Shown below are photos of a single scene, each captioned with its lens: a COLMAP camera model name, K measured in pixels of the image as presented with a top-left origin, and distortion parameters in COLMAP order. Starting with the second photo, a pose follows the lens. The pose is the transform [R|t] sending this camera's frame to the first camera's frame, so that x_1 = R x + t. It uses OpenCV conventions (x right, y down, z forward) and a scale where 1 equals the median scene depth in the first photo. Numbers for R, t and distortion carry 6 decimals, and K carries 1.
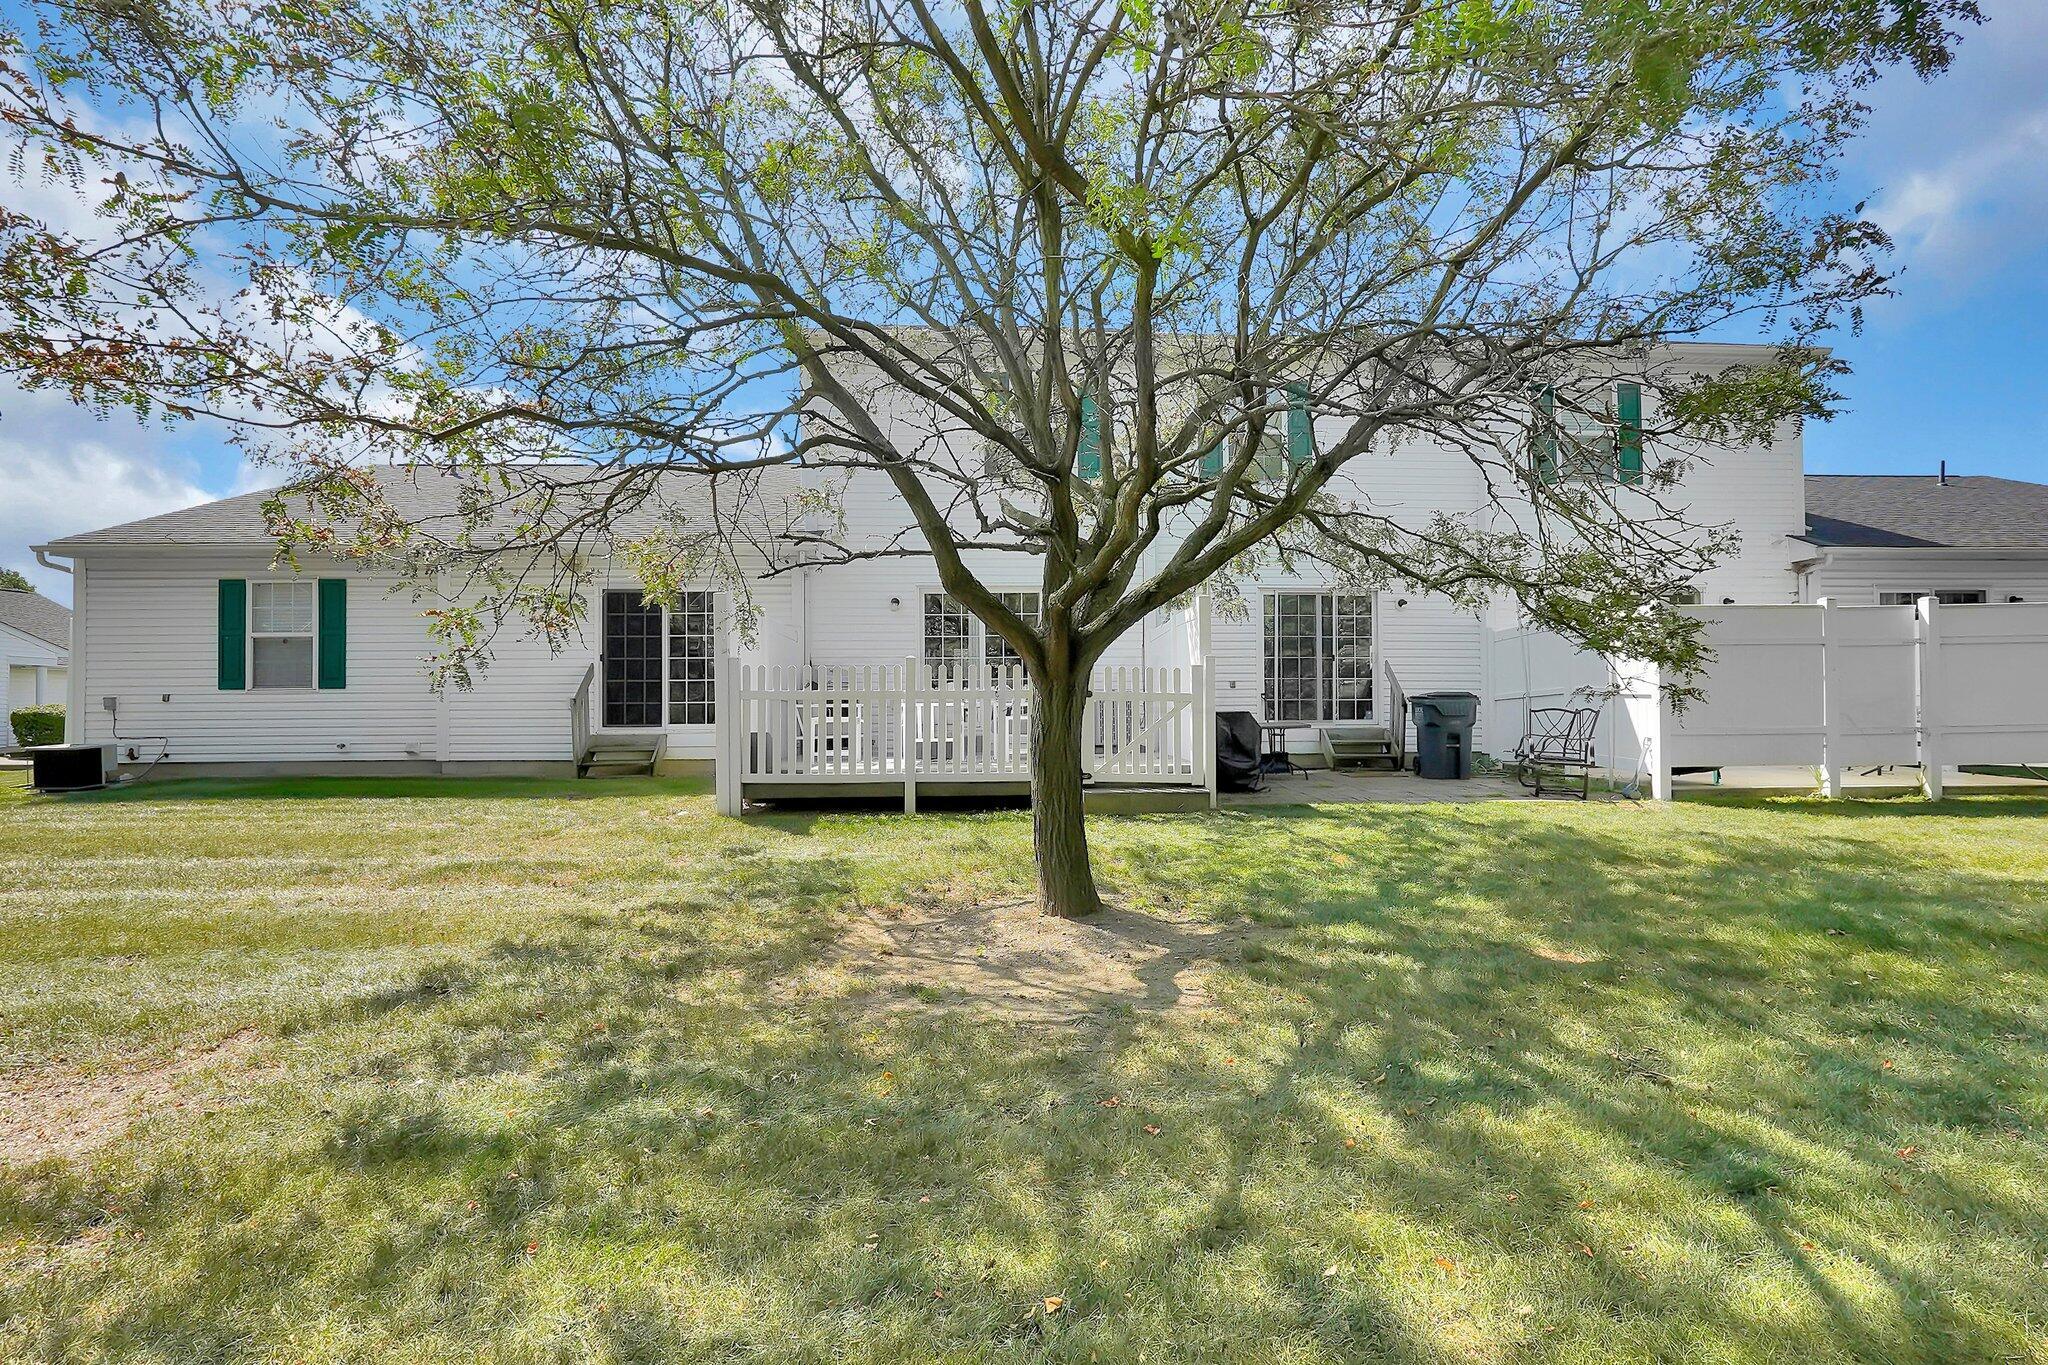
lens RADIAL K [[955.1, 0, 1039.7], [0, 955.1, 685.9], [0, 0, 1]] dist [-0.021730, 0.010249]
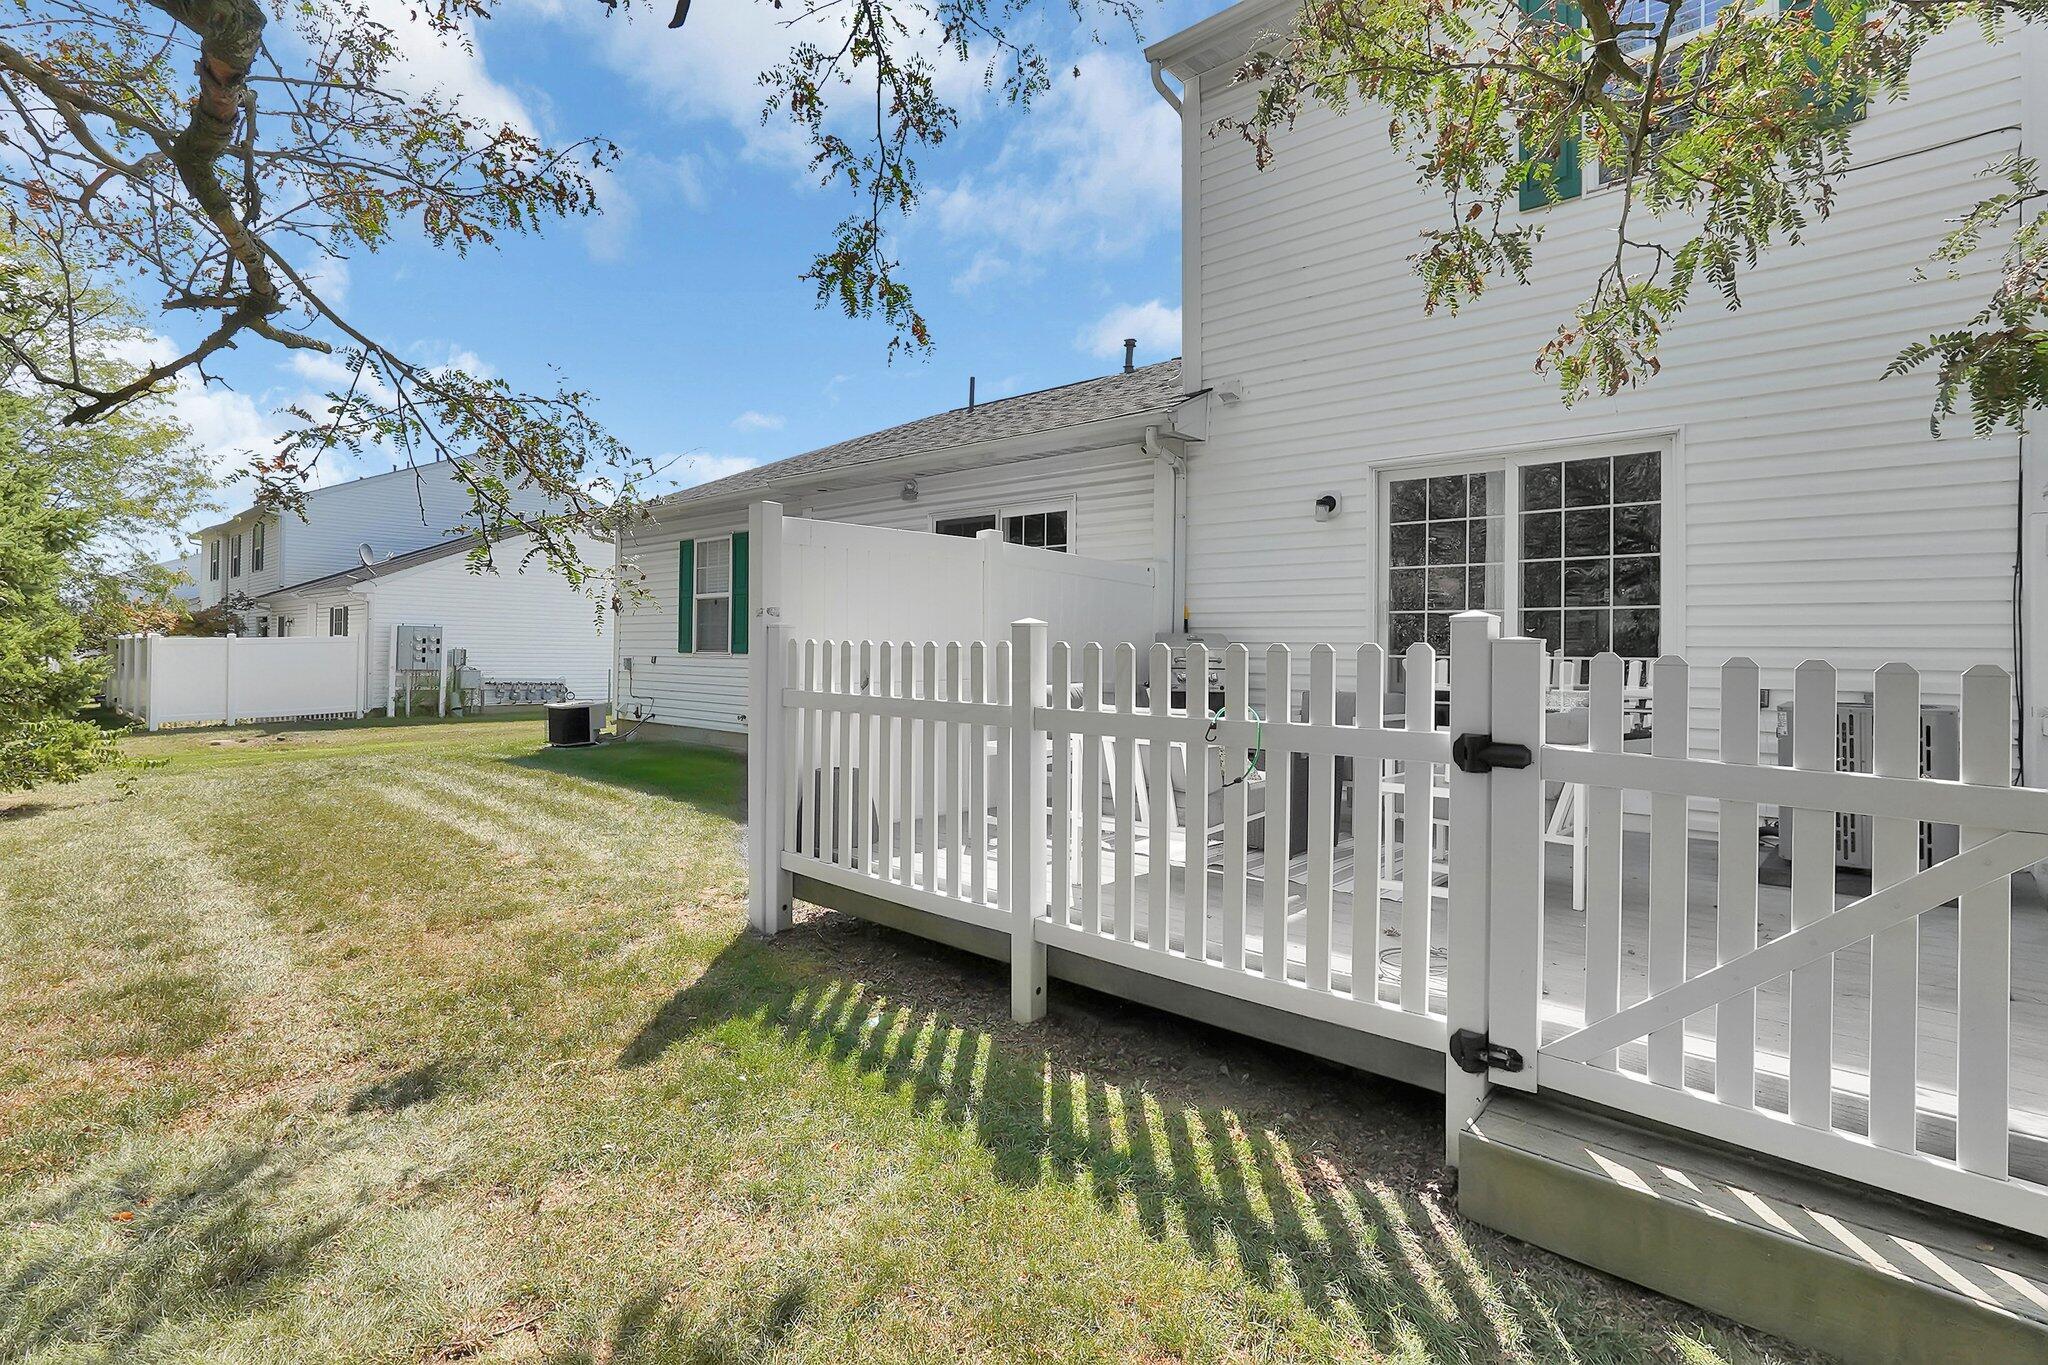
lens RADIAL K [[986.3, 0, 1028.5], [0, 986.3, 636.6], [0, 0, 1]] dist [-0.010750, -0.000217]
pose [[0.703507, 0.007703, -0.710647, 0.151566], [-0.007345, 0.999967, 0.003567, -0.024993], [0.710651, 0.002711, 0.703540, 0.710669]]
